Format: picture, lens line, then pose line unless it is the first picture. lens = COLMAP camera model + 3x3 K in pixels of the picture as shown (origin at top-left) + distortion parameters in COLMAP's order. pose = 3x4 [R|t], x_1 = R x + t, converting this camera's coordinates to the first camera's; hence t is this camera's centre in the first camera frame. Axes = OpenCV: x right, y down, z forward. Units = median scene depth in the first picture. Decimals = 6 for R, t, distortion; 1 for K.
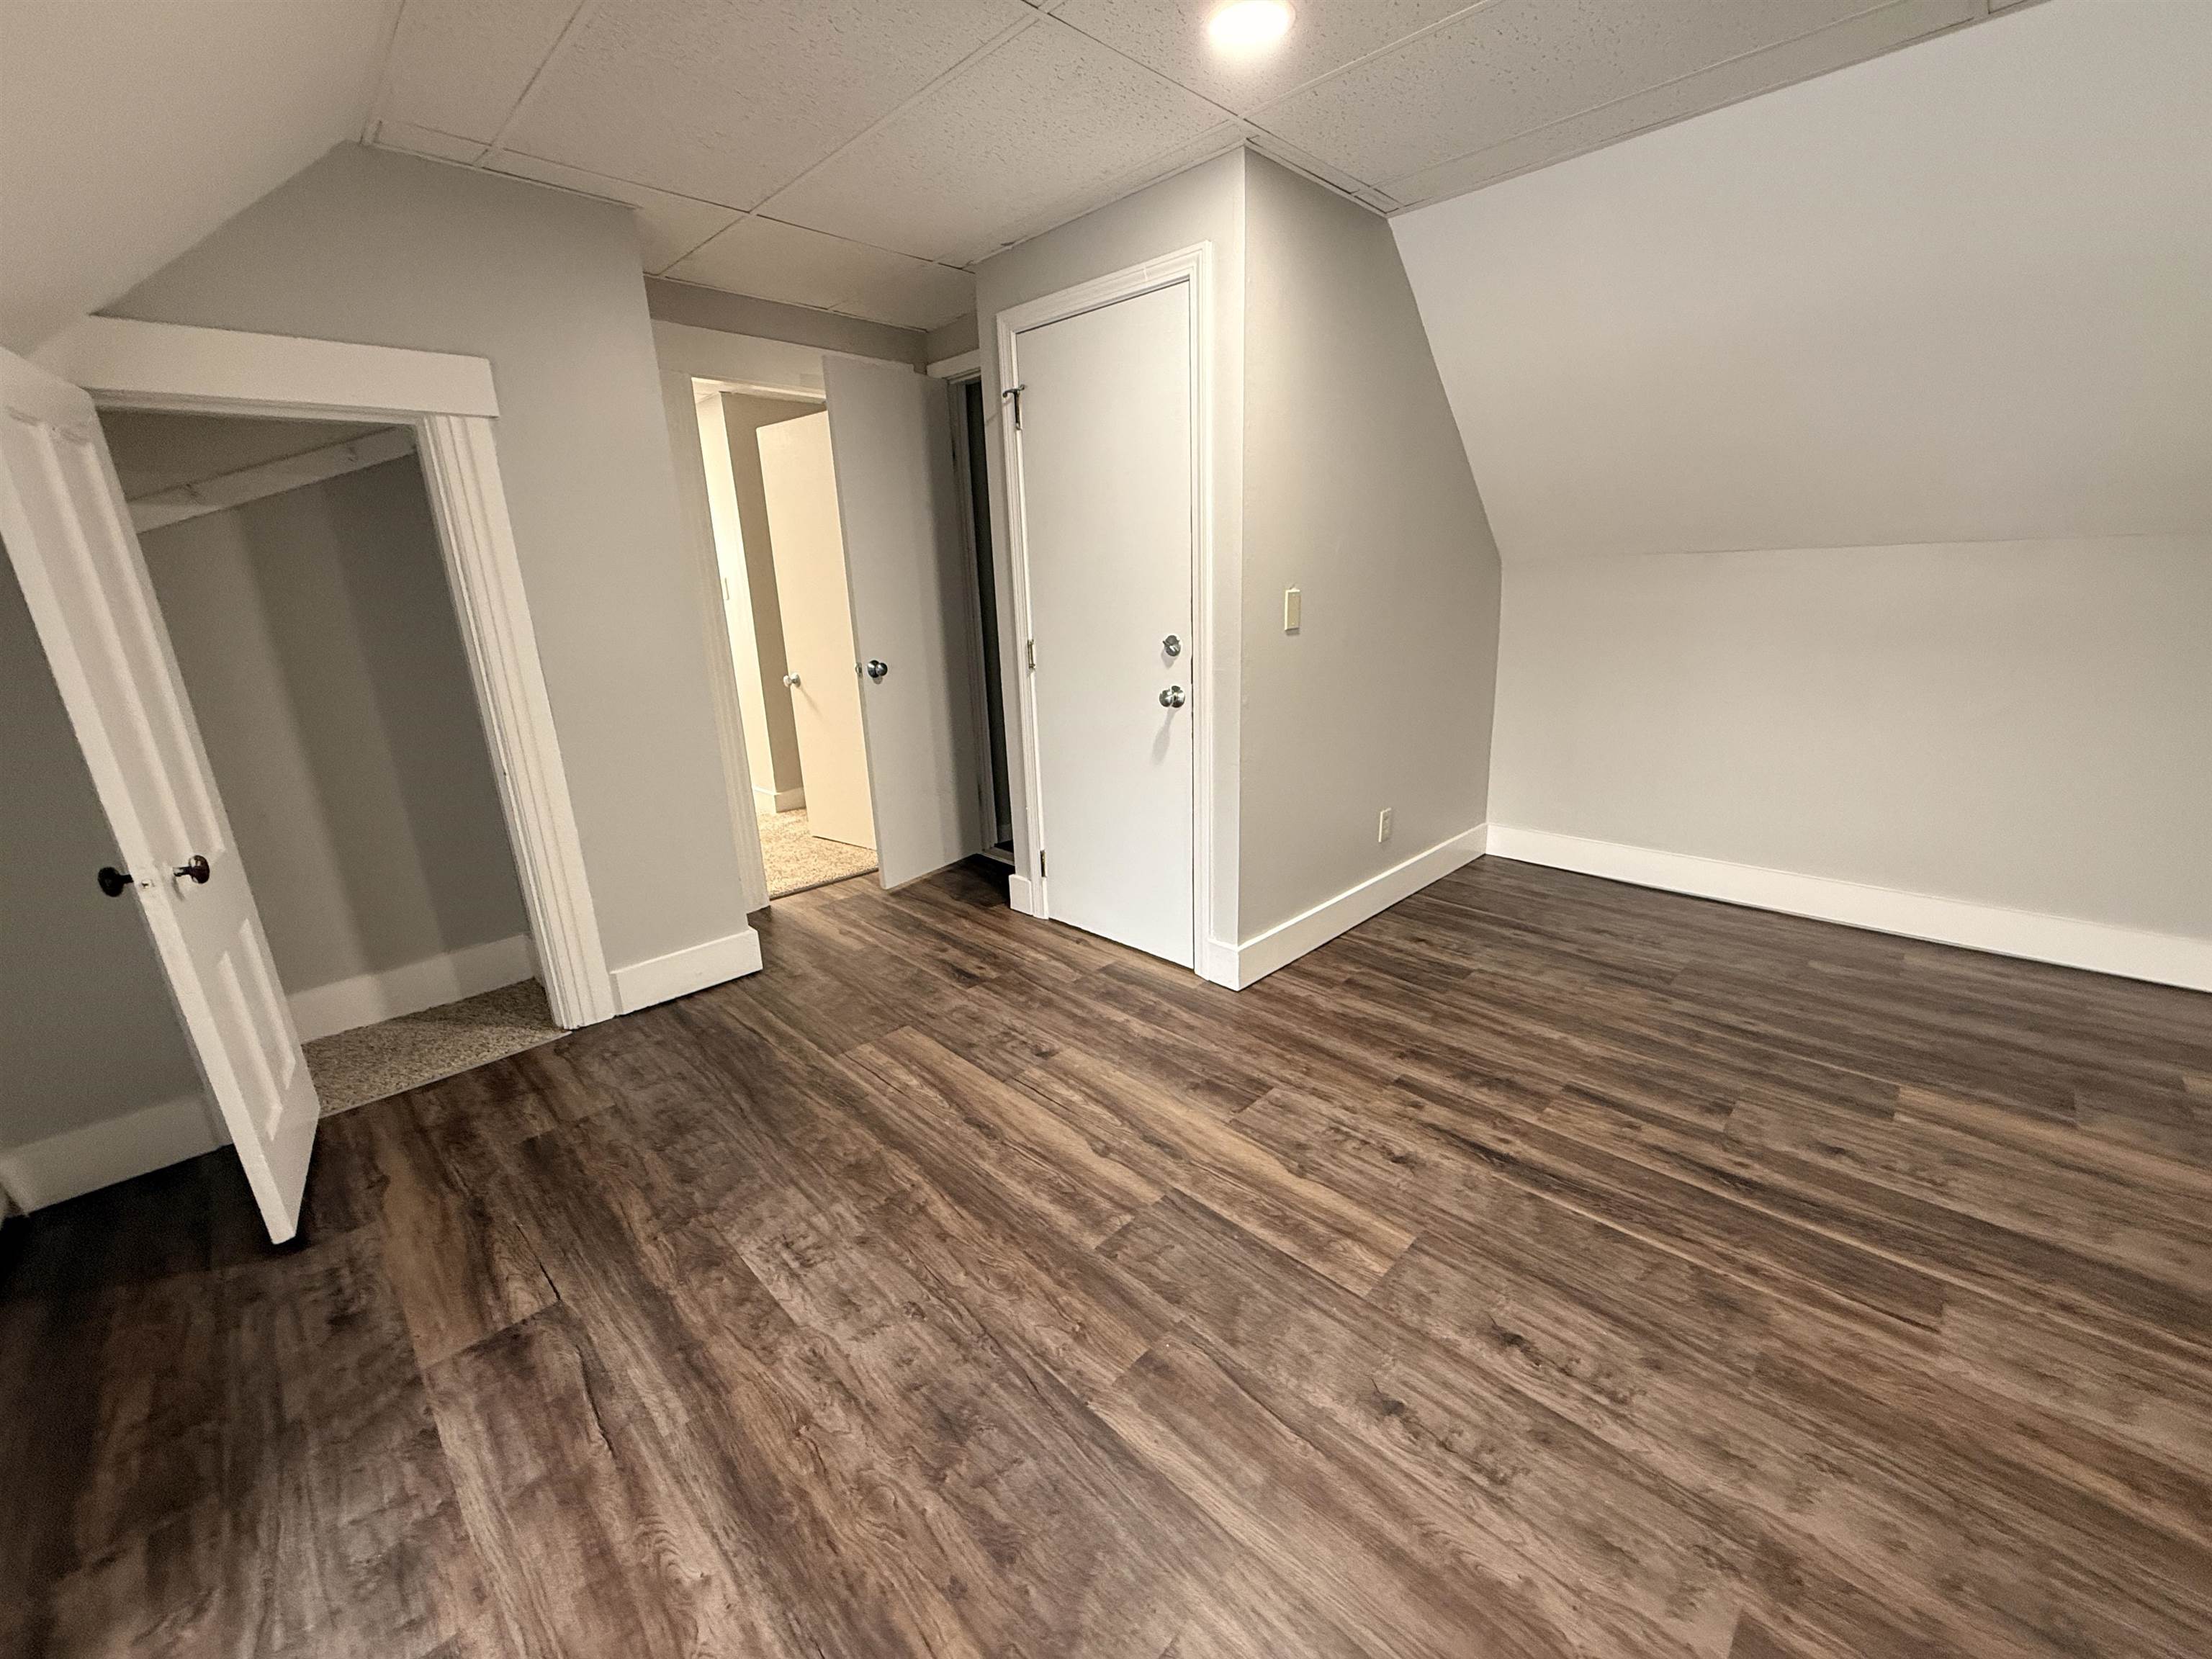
lens RADIAL K [[877.7, 0, 1104.6], [0, 877.7, 825.6], [0, 0, 1]] dist [0.000023, 0.000071]
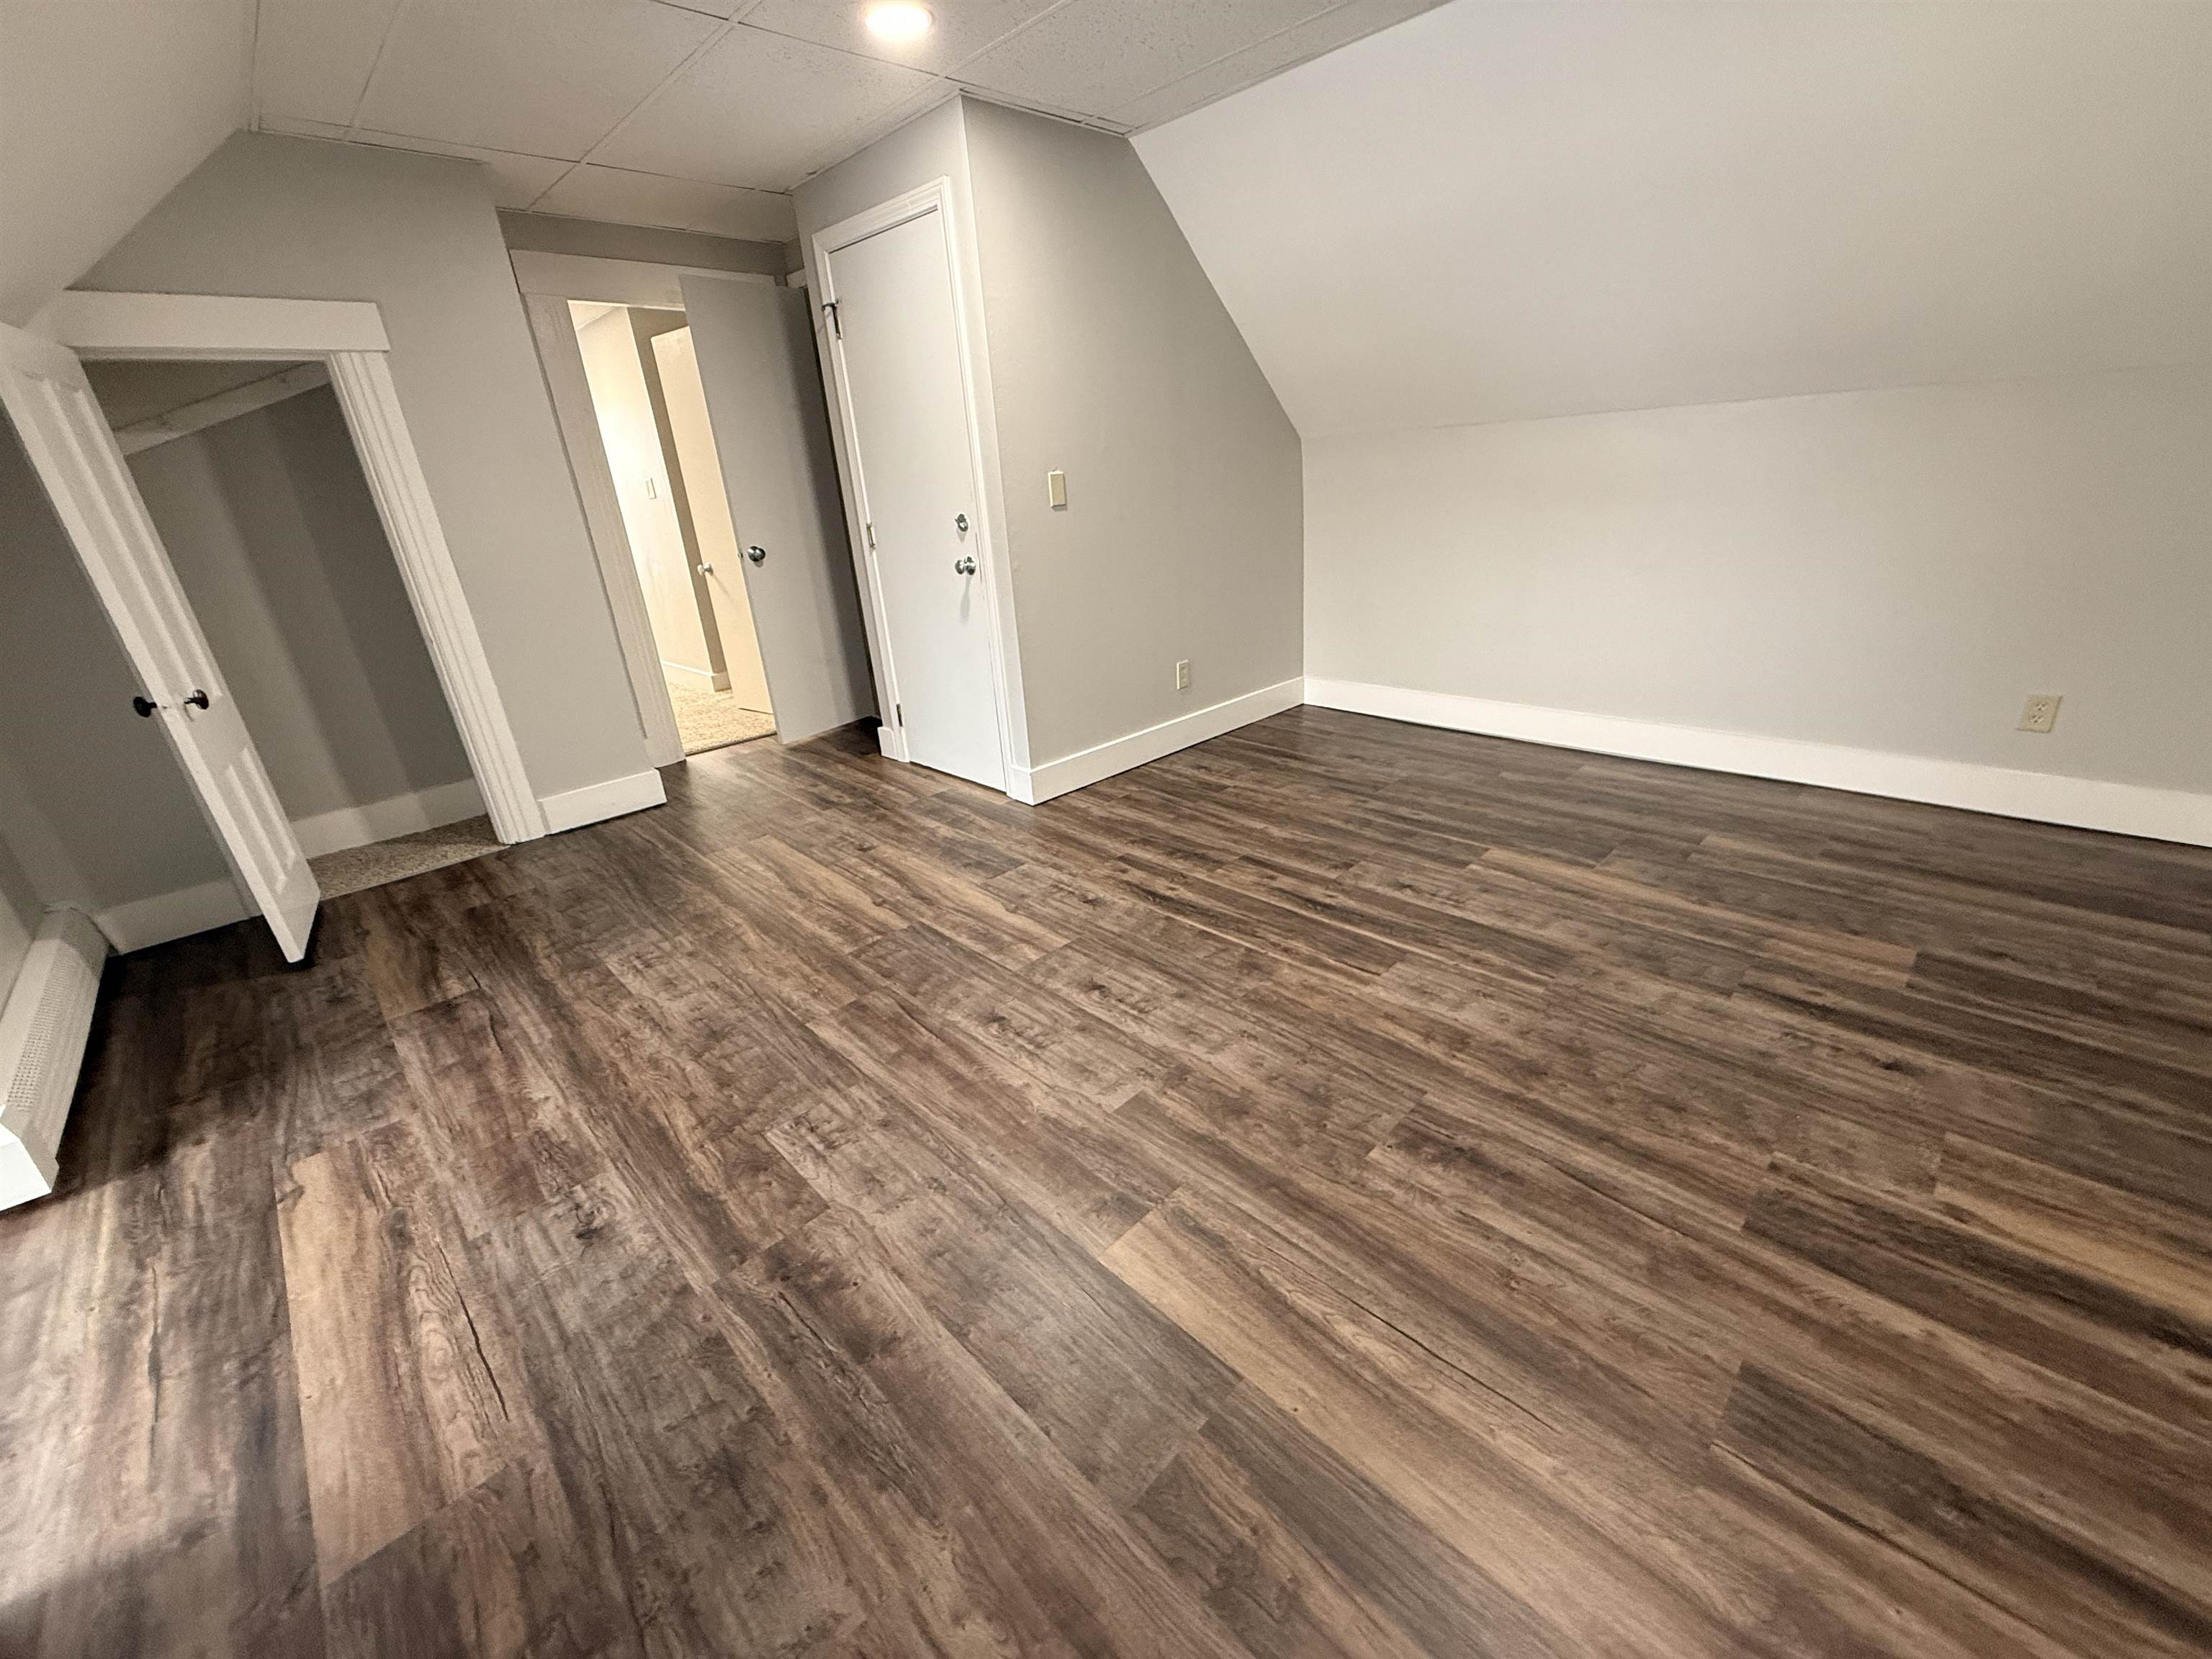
lens RADIAL K [[877.7, 0, 1103.2], [0, 877.7, 825.0], [0, 0, 1]] dist [0.000023, 0.000071]
pose [[0.999403, -0.023978, -0.024886, 0.394543], [0.026643, 0.993244, 0.112945, 0.107884], [0.022010, -0.113541, 0.993290, -0.347076]]
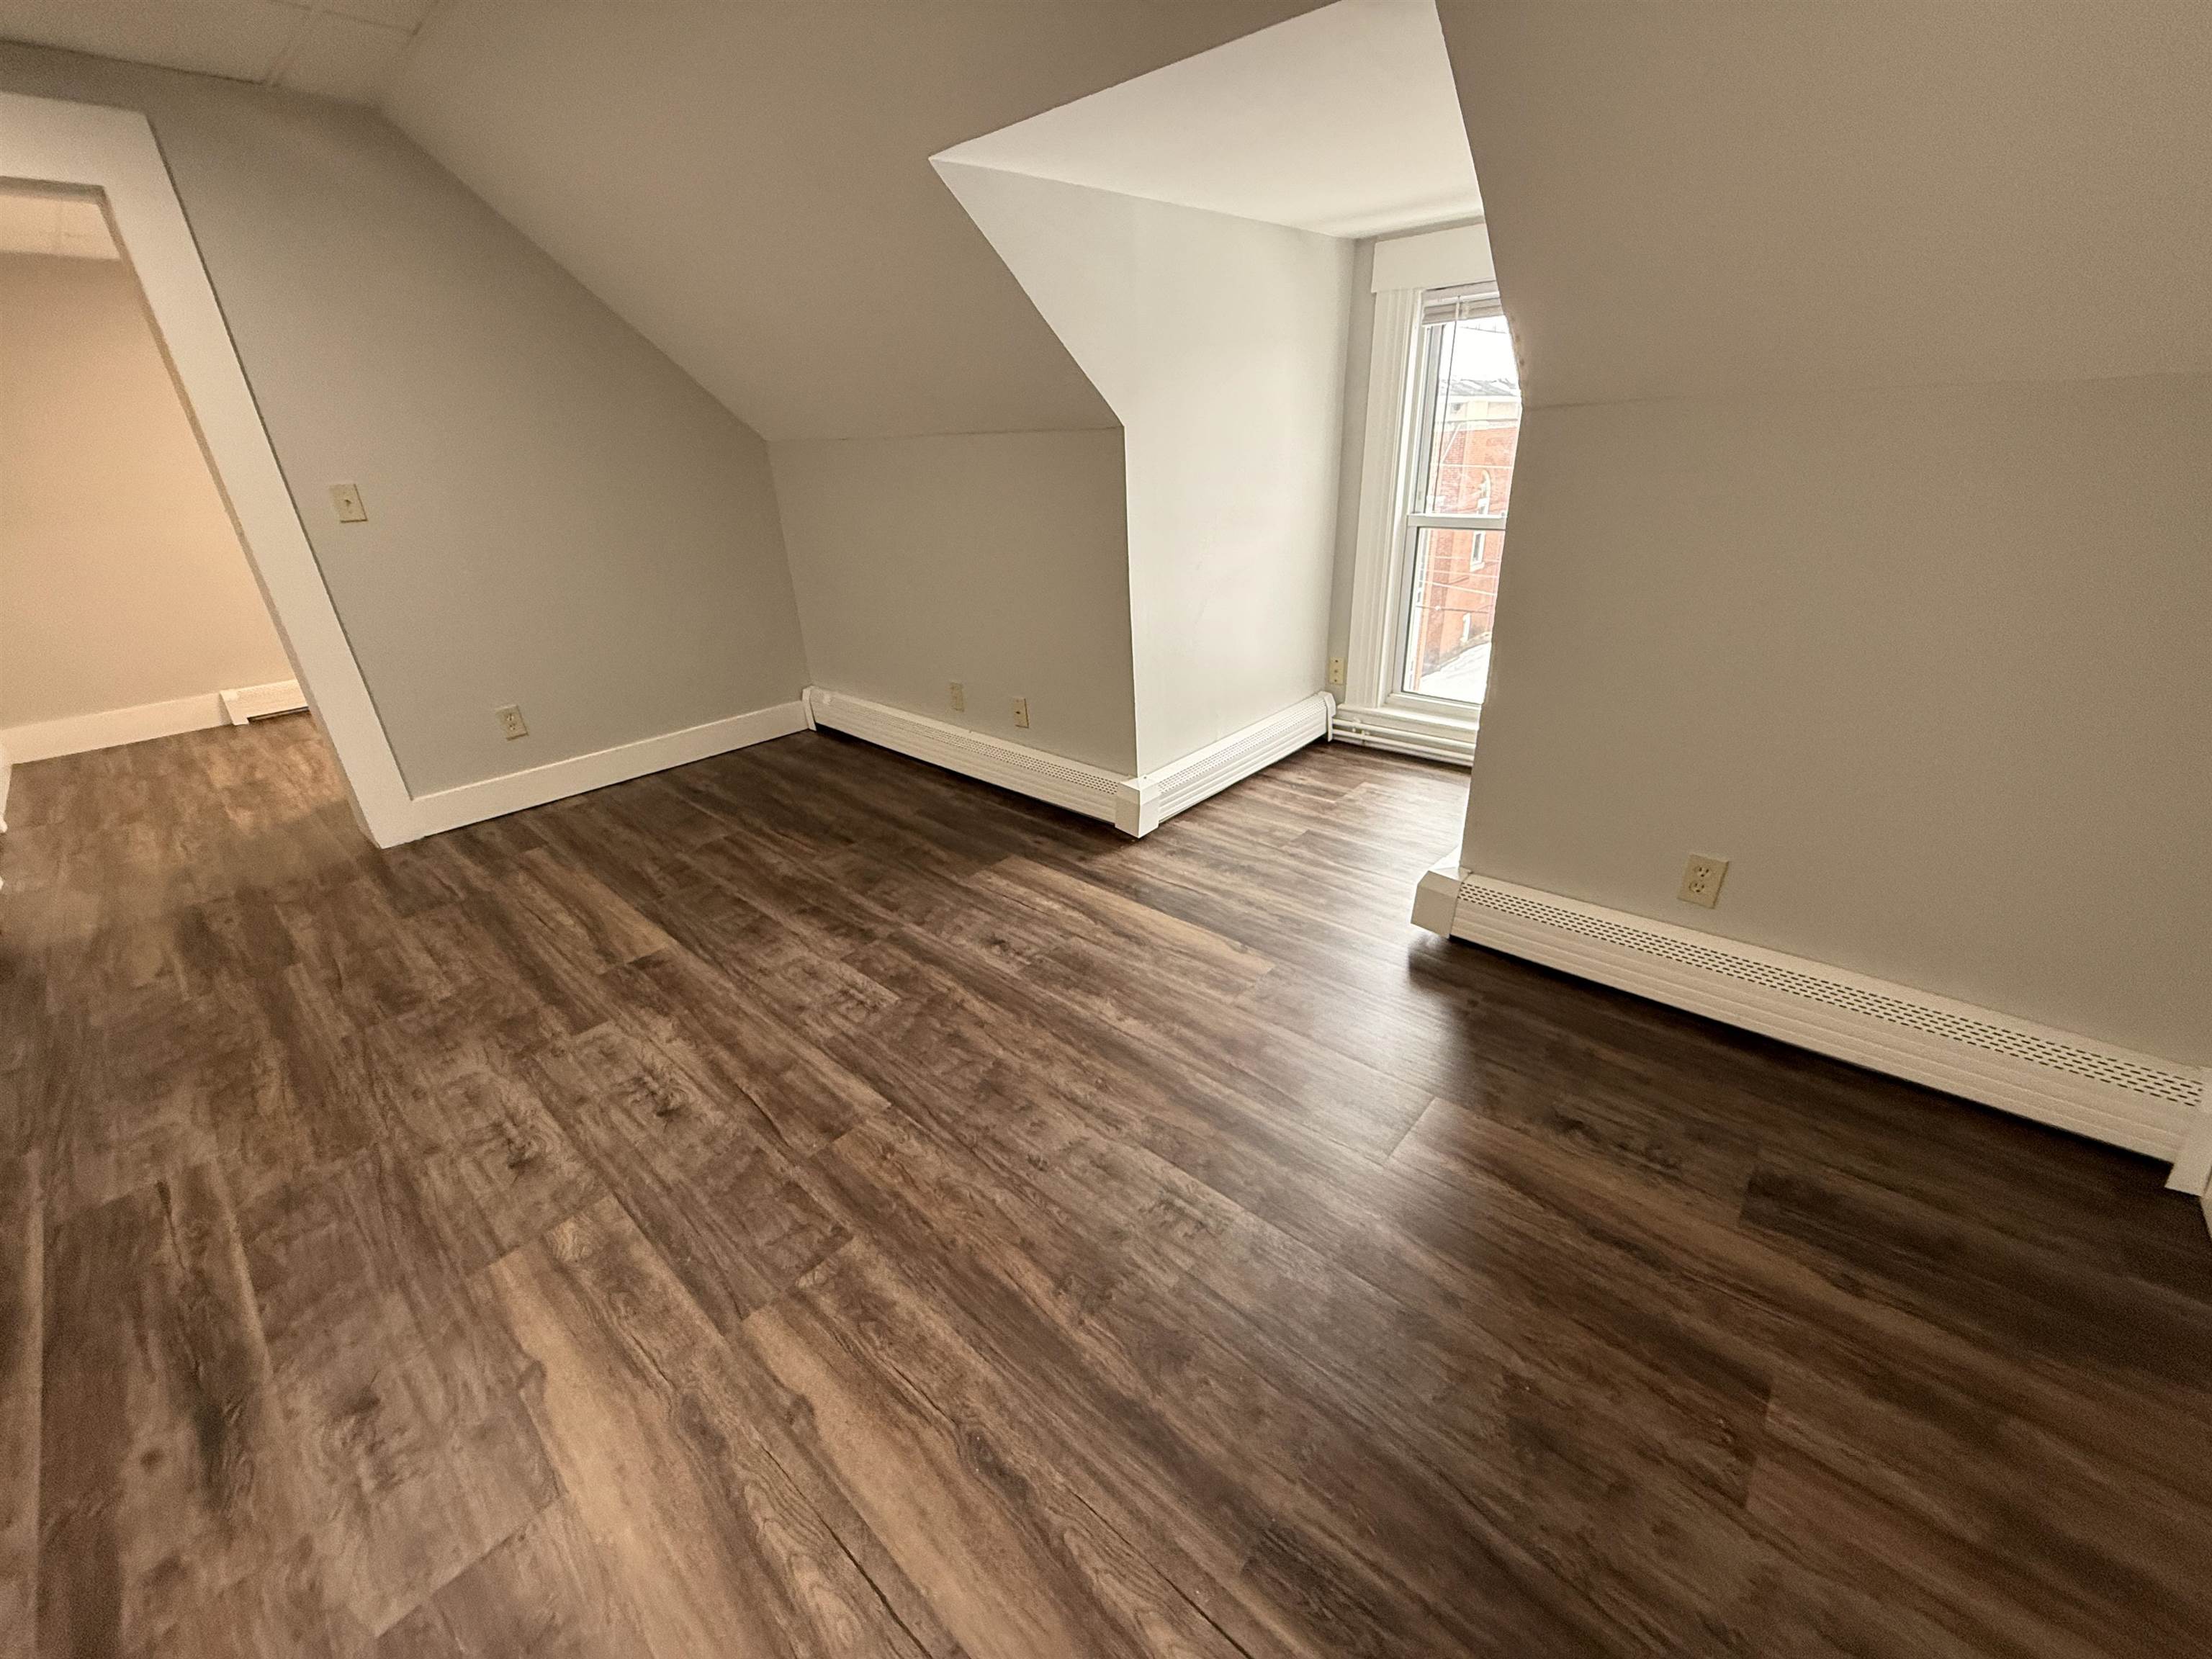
lens RADIAL K [[877.7, 0, 1103.9], [0, 877.7, 828.2], [0, 0, 1]] dist [0.000023, 0.000071]
pose [[-0.996370, 0.083956, -0.014110, -0.255241], [0.055461, 0.765861, 0.640610, -0.356123], [0.064589, 0.637502, -0.767737, 1.269472]]
